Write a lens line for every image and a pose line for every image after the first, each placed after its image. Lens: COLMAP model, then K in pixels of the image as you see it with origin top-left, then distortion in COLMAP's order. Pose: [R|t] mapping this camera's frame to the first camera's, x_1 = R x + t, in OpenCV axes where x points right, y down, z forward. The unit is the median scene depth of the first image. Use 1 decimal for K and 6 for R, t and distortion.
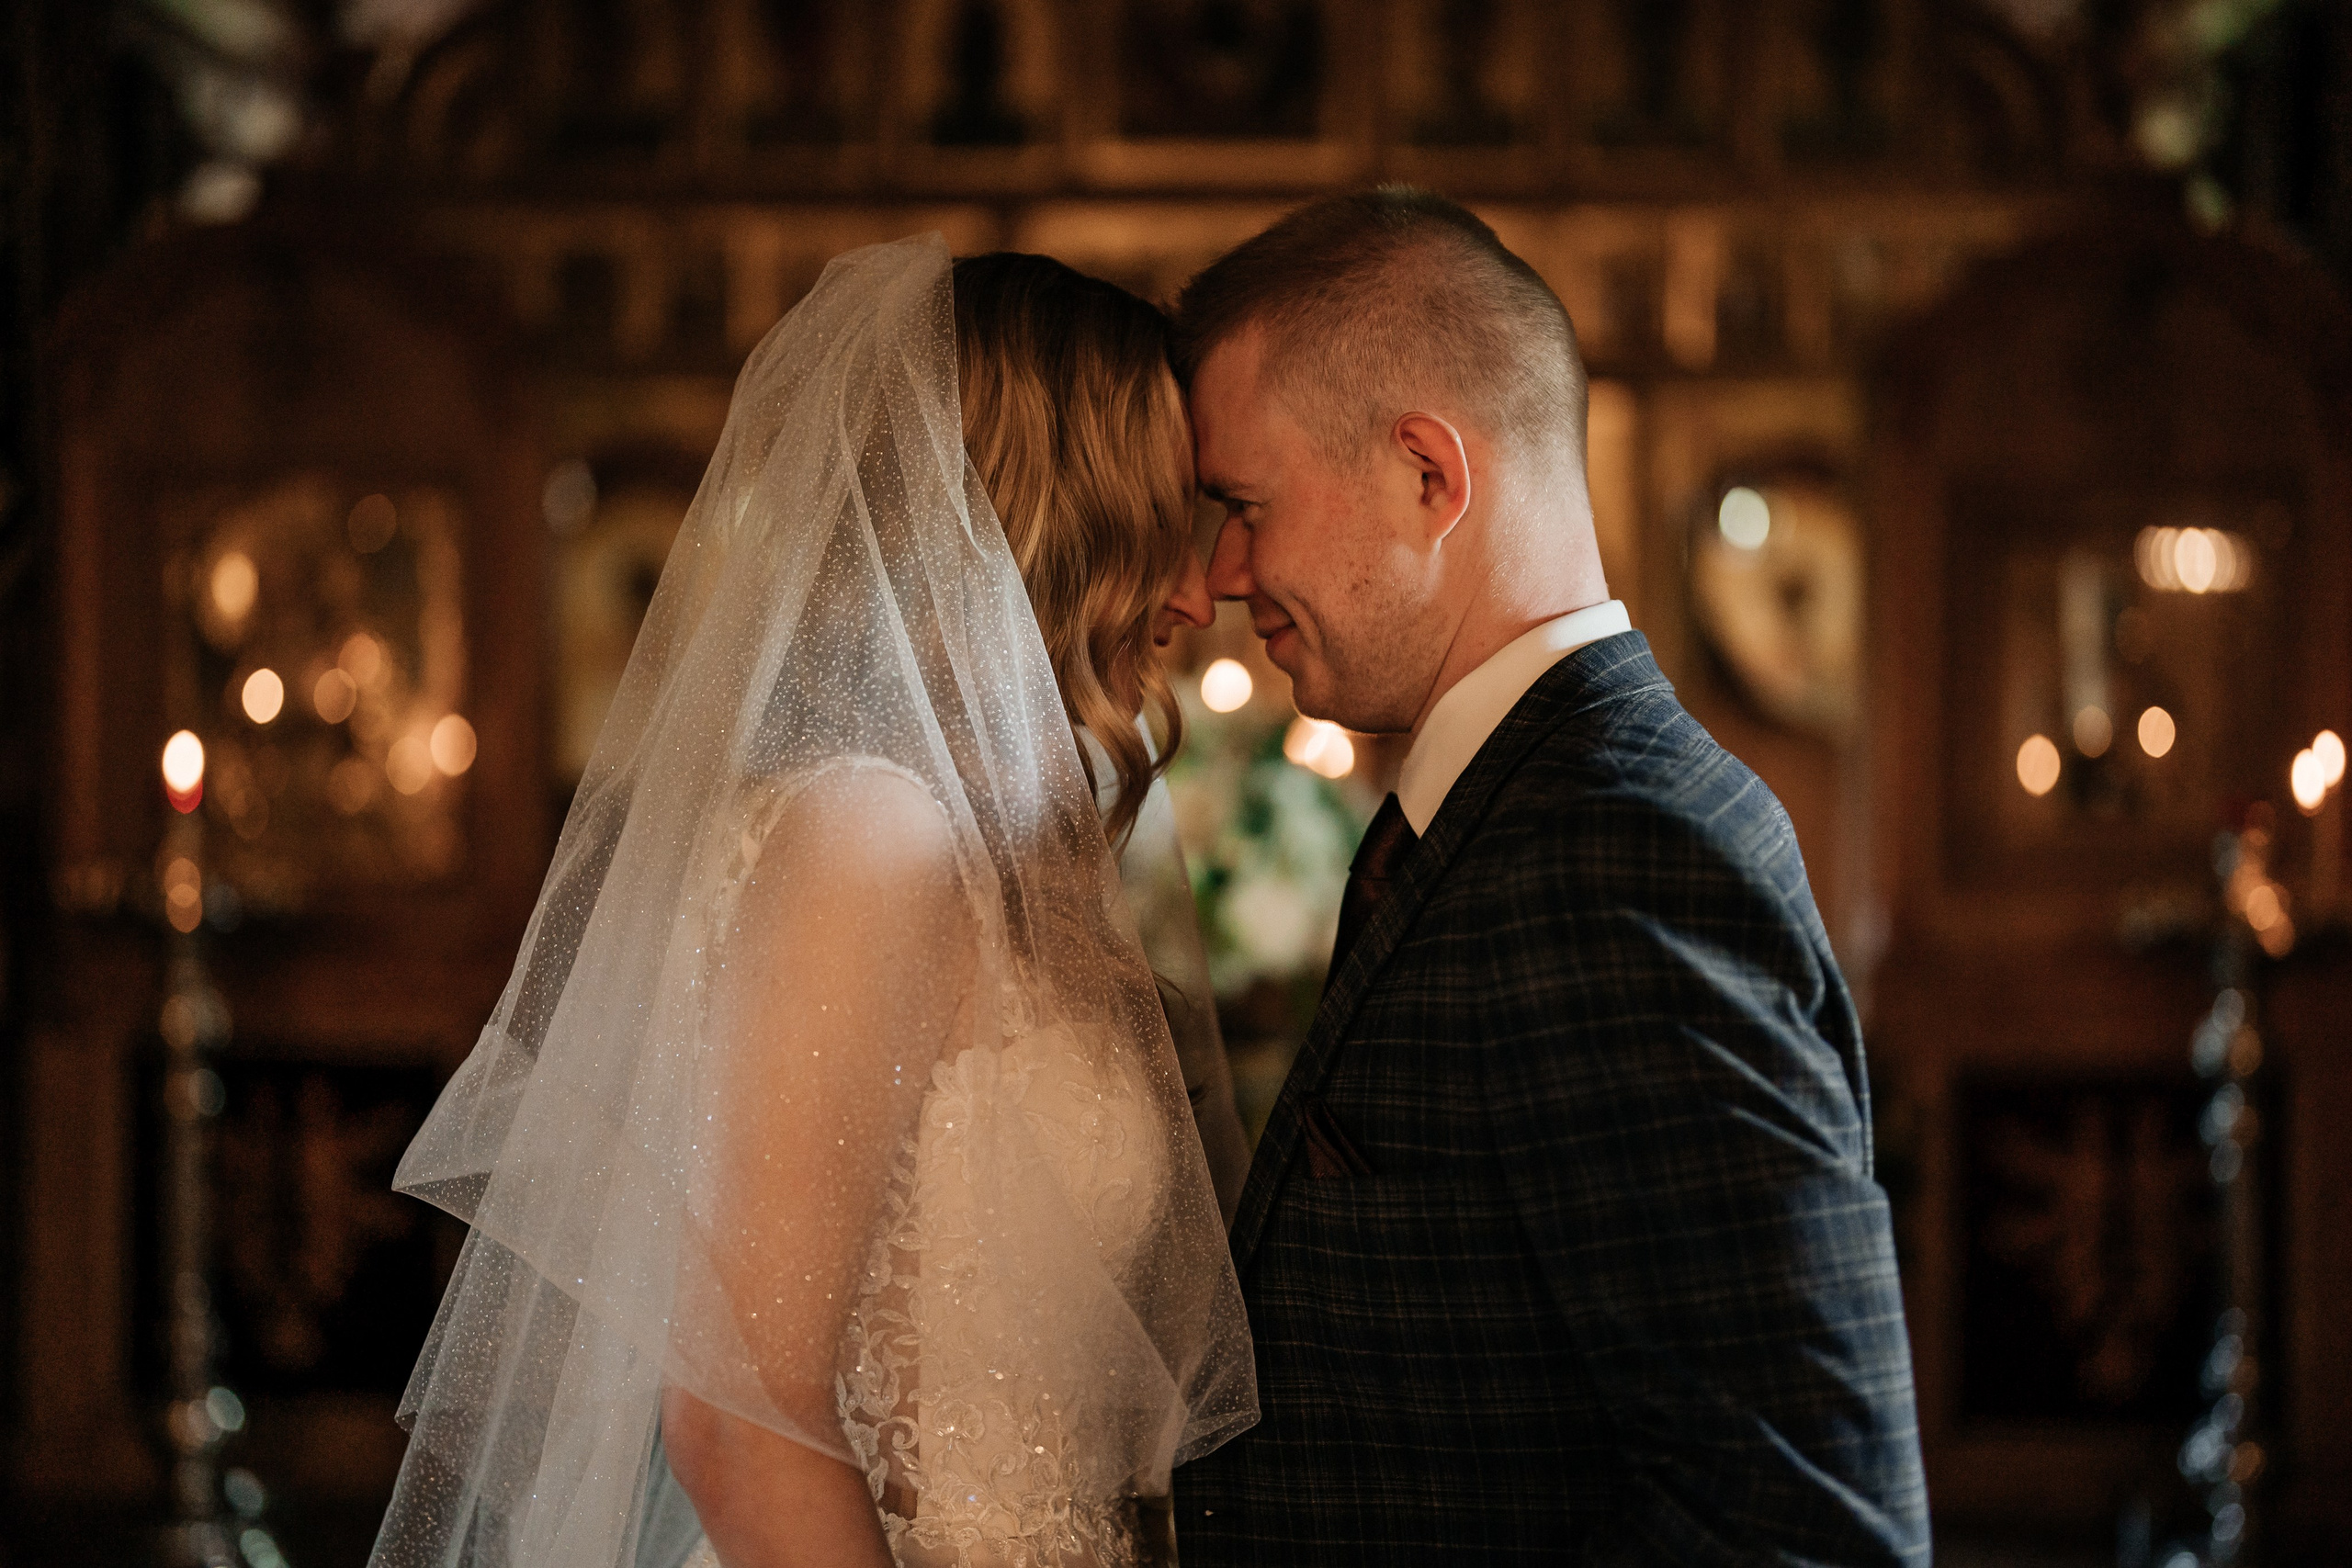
lens RADIAL K [[3491.4, 0, 1173.0], [0, 3491.4, 784.3], [0, 0, 1]] dist [-0.168648, 1.268840]
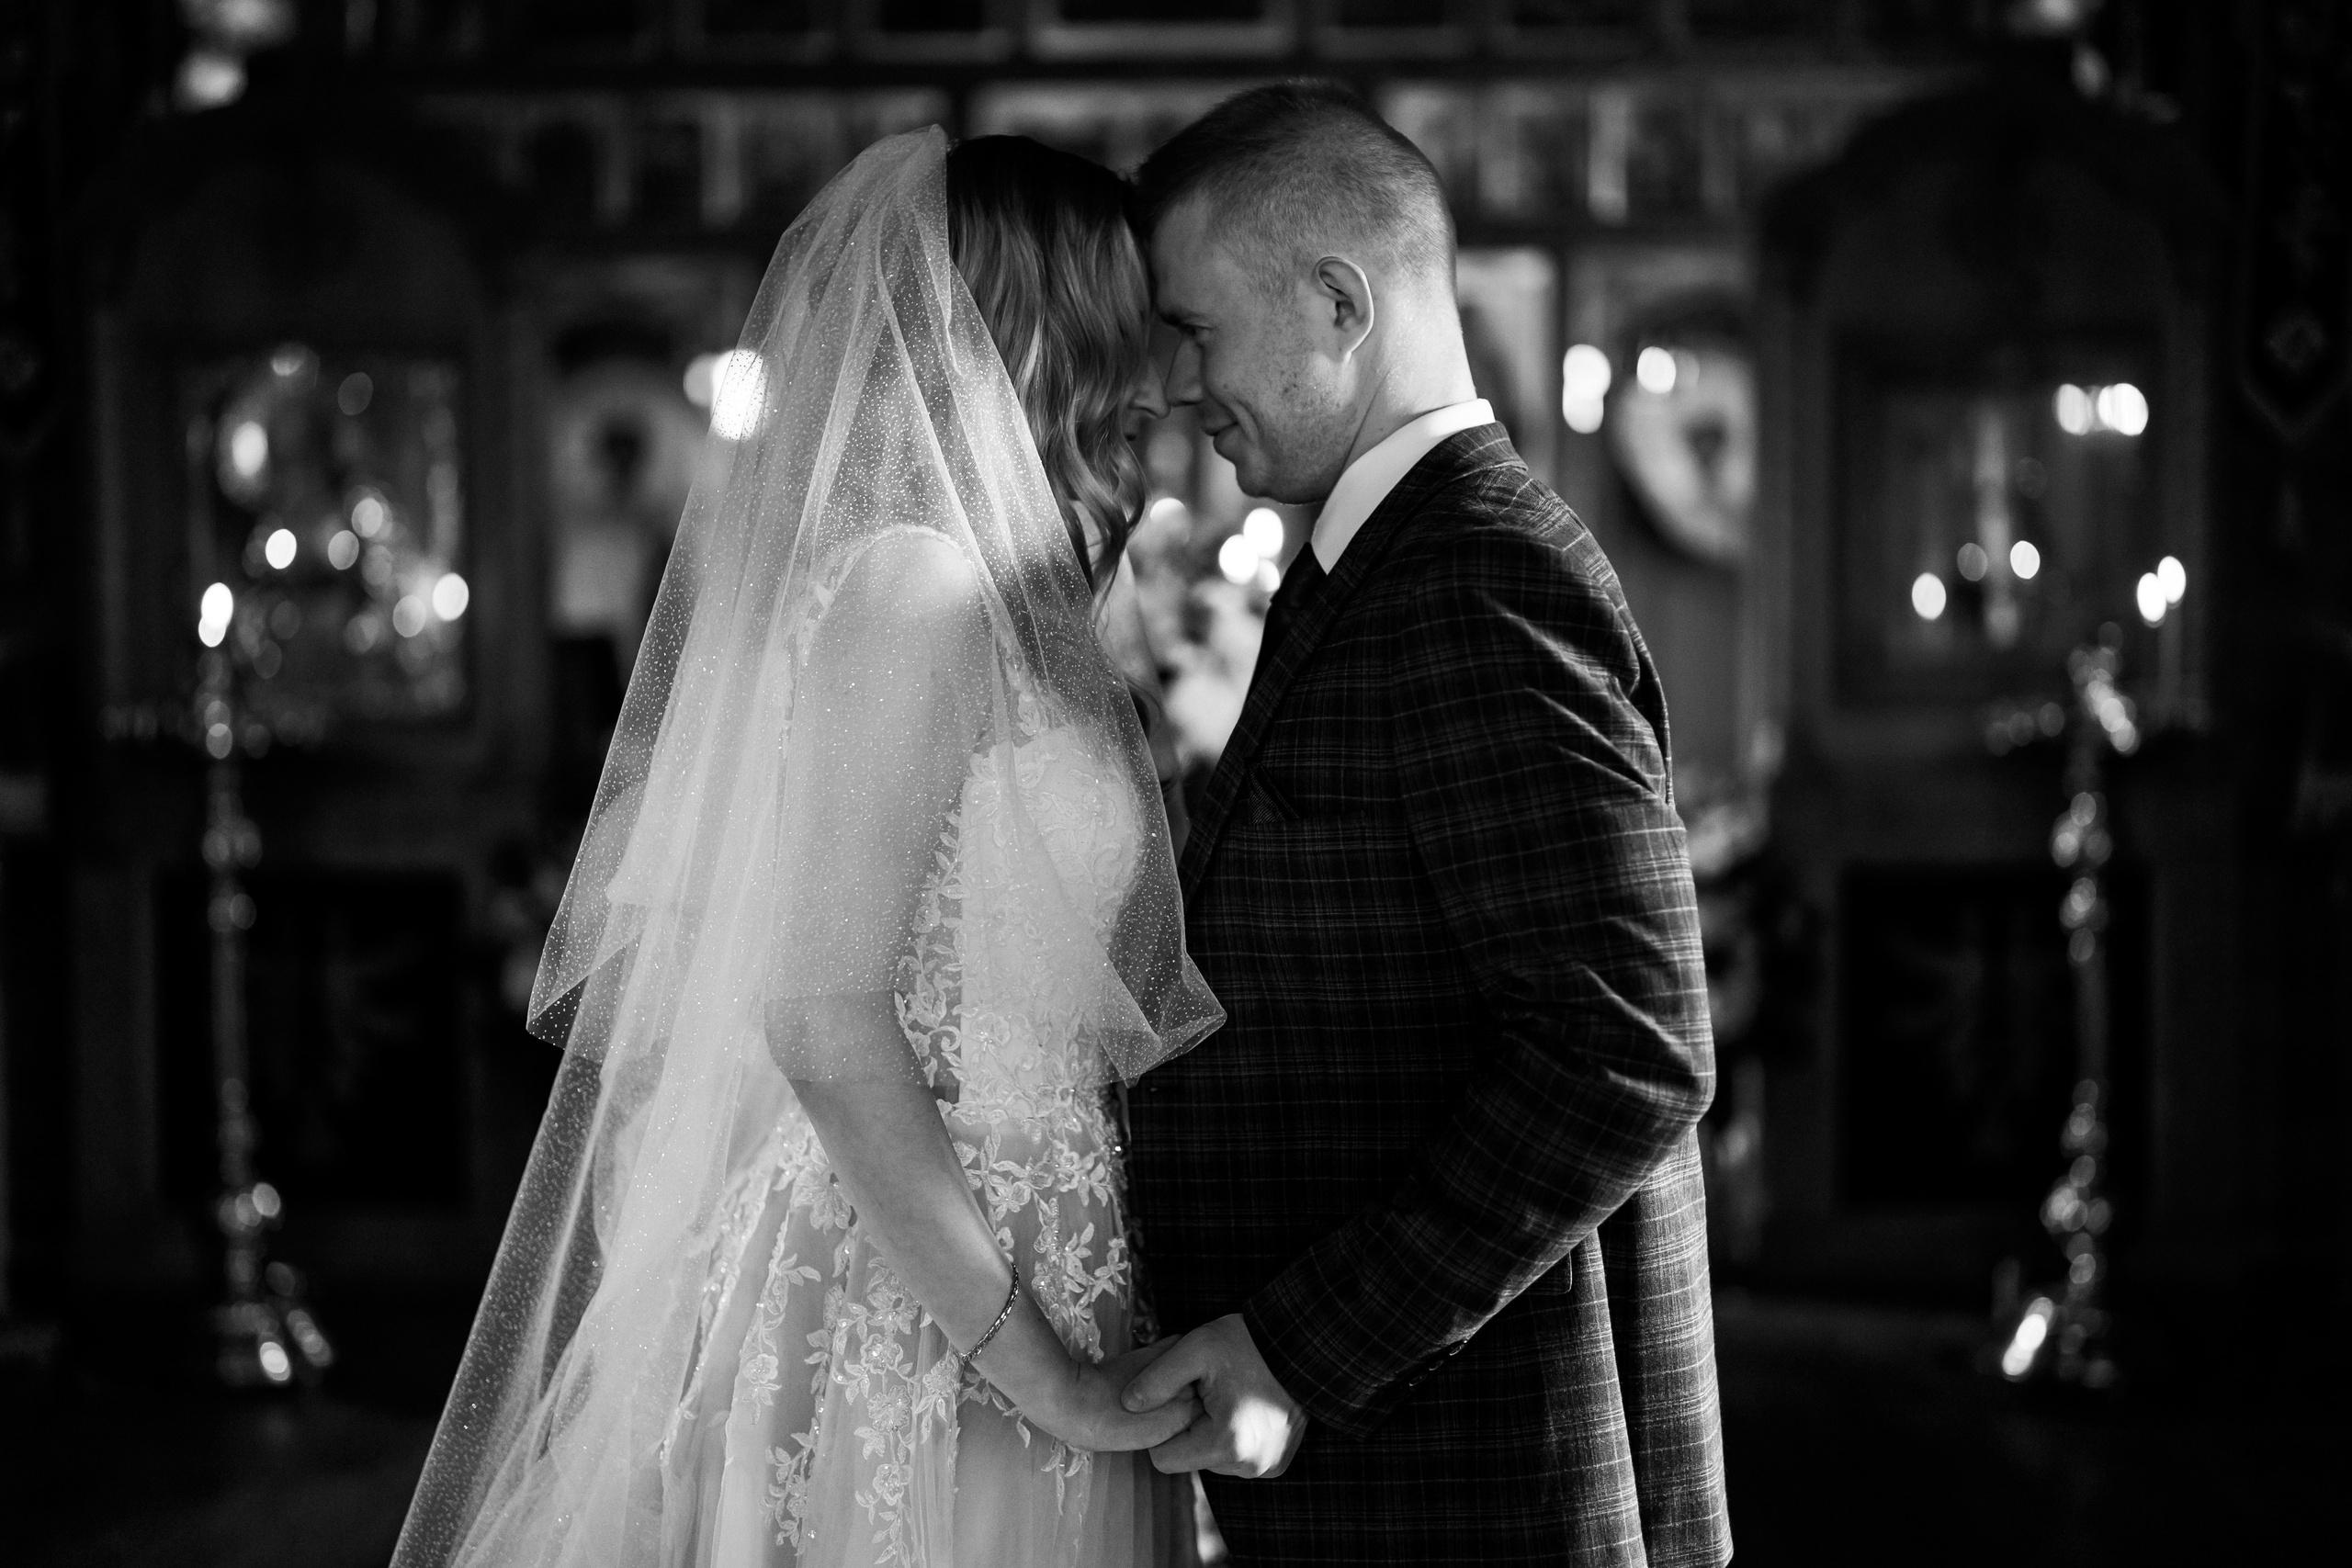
lens RADIAL K [[3491.4, 0, 1173.0], [0, 3491.4, 784.3], [0, 0, 1]] dist [-0.168648, 1.268840]
pose [[0.999729, -0.014730, 0.018011, -0.012986], [0.014080, 0.999263, 0.035717, 0.037350], [-0.018524, -0.035454, 0.999200, -0.259991]]
